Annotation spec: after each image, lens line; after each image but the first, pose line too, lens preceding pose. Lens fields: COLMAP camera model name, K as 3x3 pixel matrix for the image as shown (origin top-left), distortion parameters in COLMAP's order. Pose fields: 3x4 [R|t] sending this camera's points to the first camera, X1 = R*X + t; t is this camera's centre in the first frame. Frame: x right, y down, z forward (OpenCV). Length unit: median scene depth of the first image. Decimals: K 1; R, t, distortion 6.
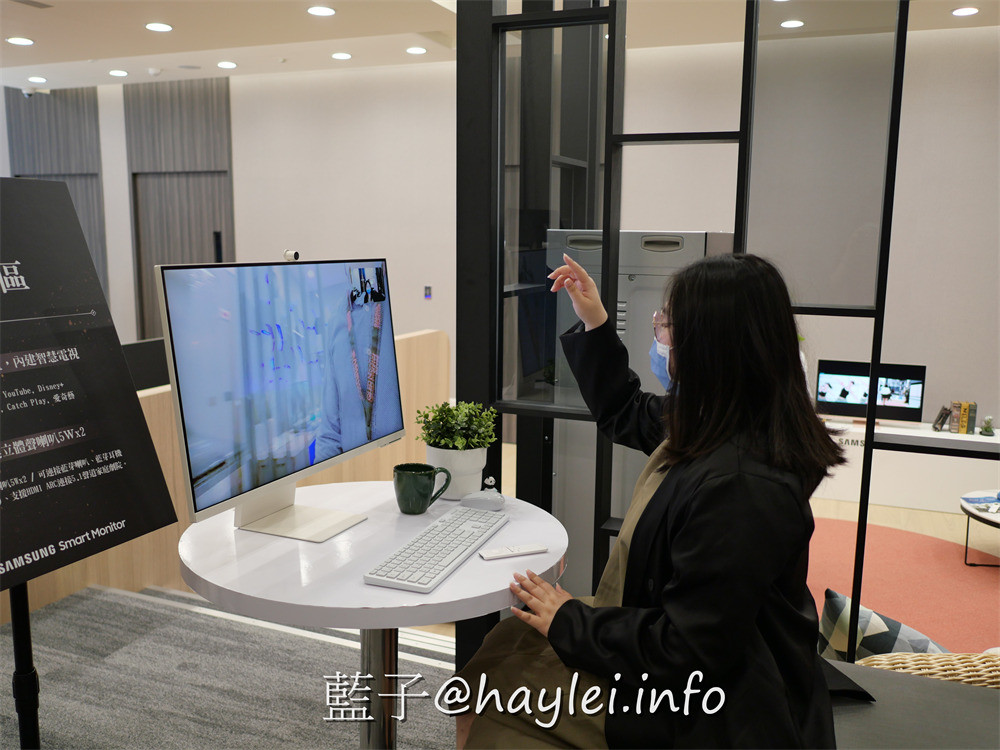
lens RADIAL K [[871.2, 0, 499.6], [0, 871.2, 374.5], [0, 0, 1]] dist [-0.021536, 0.009293]
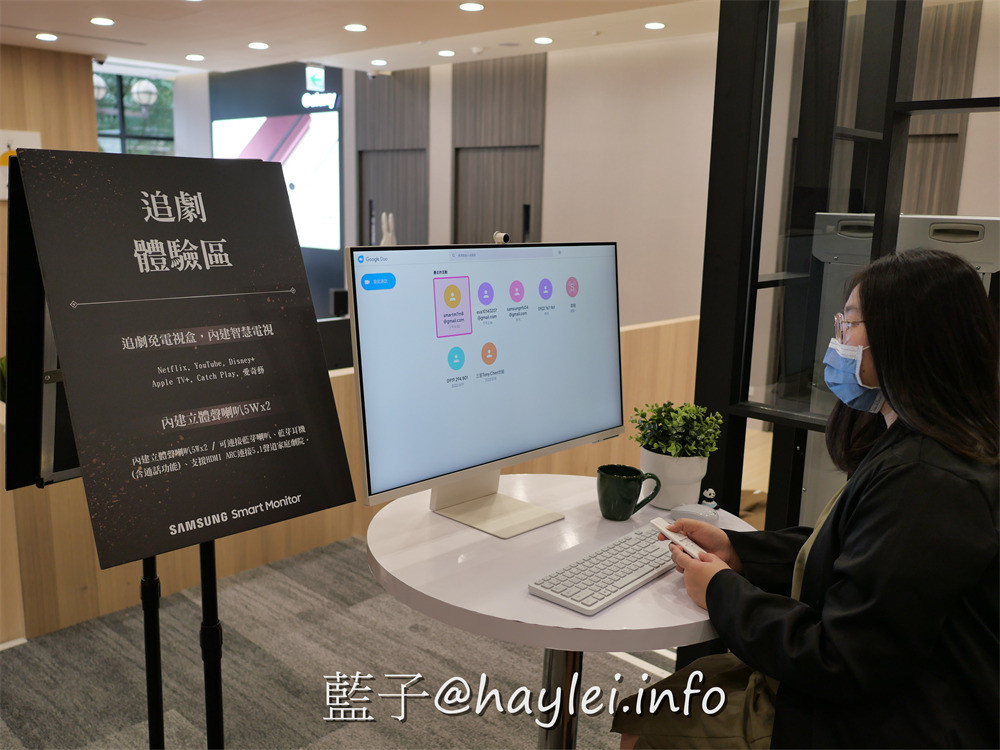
lens RADIAL K [[871.2, 0, 499.7], [0, 871.2, 373.5], [0, 0, 1]] dist [-0.021536, 0.009293]
pose [[0.933438, 0.080761, -0.349531, 0.091096], [-0.070675, 0.996634, 0.041538, -0.023398], [0.351709, -0.014070, 0.936004, 0.083664]]
